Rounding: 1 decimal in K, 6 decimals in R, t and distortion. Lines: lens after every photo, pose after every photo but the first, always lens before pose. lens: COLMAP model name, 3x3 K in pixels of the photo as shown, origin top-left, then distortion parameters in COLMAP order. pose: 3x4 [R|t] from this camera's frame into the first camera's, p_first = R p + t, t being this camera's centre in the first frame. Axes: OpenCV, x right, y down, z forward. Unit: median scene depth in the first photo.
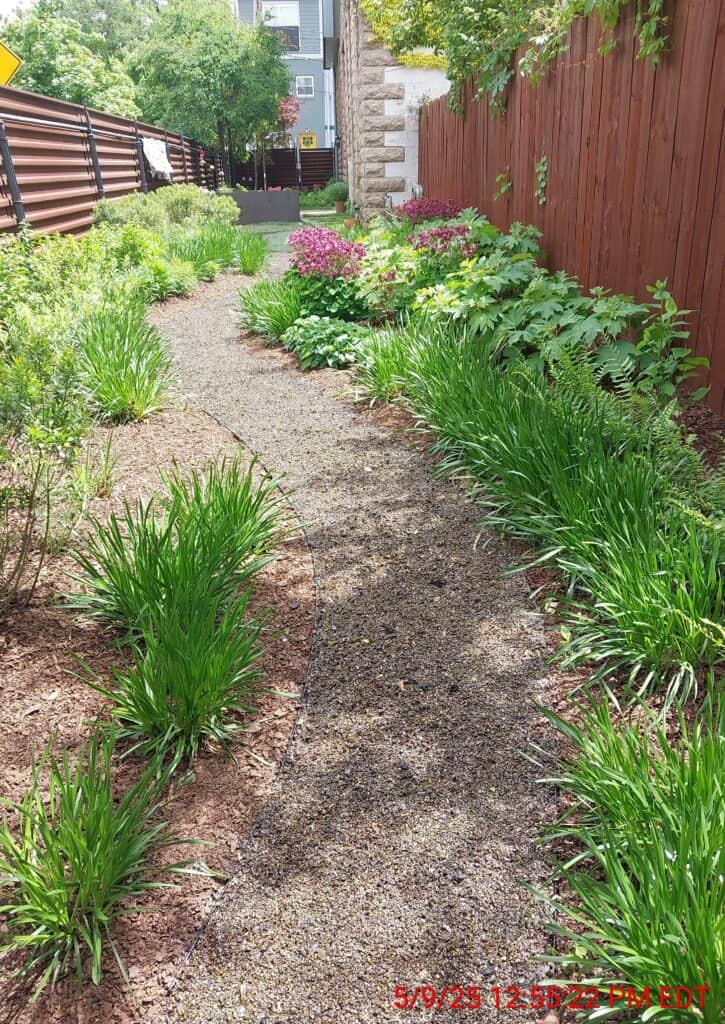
lens RADIAL K [[863.7, 0, 362.5], [0, 863.7, 512.0], [0, 0, 1]] dist [-0.004587, -0.003910]
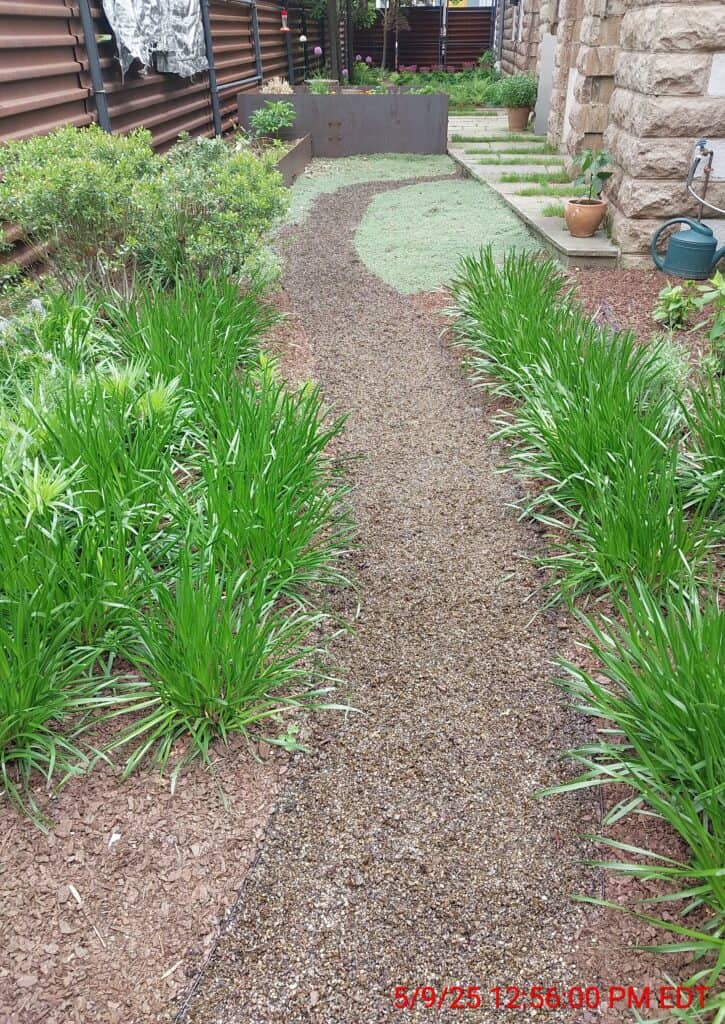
lens RADIAL K [[863.7, 0, 362.5], [0, 863.7, 512.0], [0, 0, 1]] dist [-0.004587, -0.003910]
pose [[0.989293, 0.082745, -0.120221, -0.039267], [-0.066257, 0.988600, 0.135205, -0.175050], [0.130038, -0.125792, 0.983497, 0.415877]]
